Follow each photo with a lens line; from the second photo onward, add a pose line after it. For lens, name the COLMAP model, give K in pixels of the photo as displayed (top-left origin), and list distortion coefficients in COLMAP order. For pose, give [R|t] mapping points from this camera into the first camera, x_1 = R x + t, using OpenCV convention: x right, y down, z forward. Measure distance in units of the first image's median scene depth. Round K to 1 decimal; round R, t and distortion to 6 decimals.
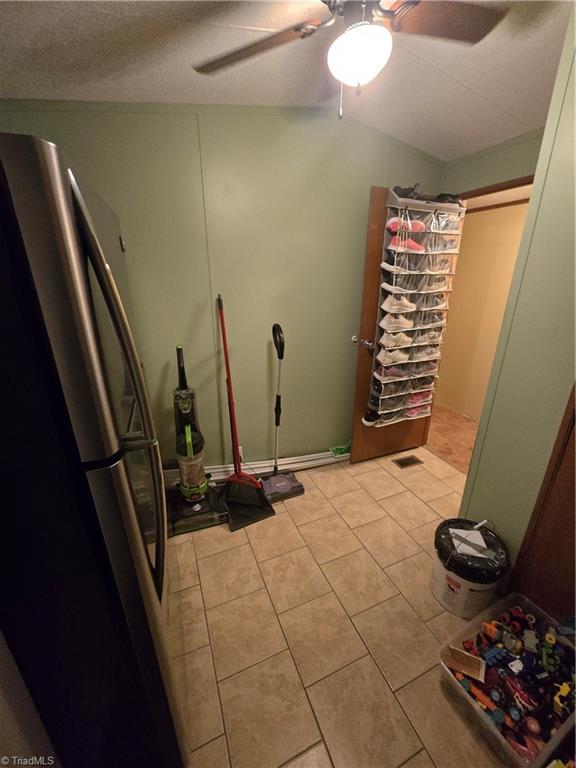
lens RADIAL K [[314.8, 0, 289.8], [0, 314.8, 384.8], [0, 0, 1]] dist [-0.008048, 0.001813]
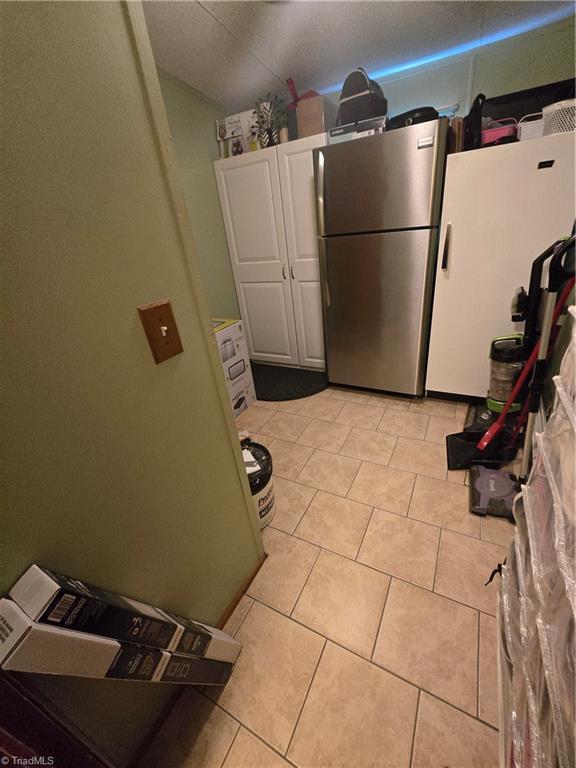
lens RADIAL K [[314.8, 0, 295.2], [0, 314.8, 382.7], [0, 0, 1]] dist [-0.008048, 0.001813]
pose [[-0.768298, 0.359234, -0.529782, 0.743854], [-0.119230, 0.732863, 0.669848, -0.313787], [0.628890, 0.577808, -0.520226, 1.257528]]
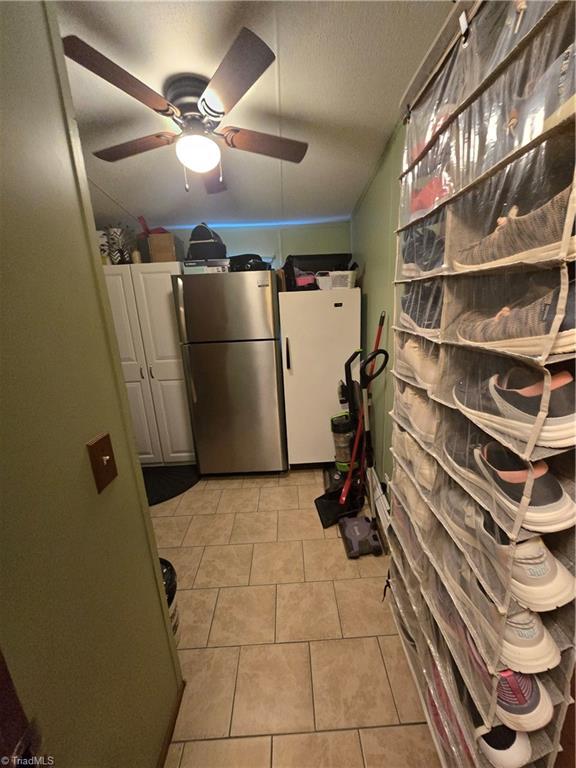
lens RADIAL K [[314.8, 0, 297.4], [0, 314.8, 380.4], [0, 0, 1]] dist [-0.008048, 0.001813]
pose [[-0.354755, 0.246564, -0.901862, 0.921500], [-0.278343, 0.893011, 0.353633, -0.405457], [0.892566, 0.376480, -0.248171, 1.199769]]
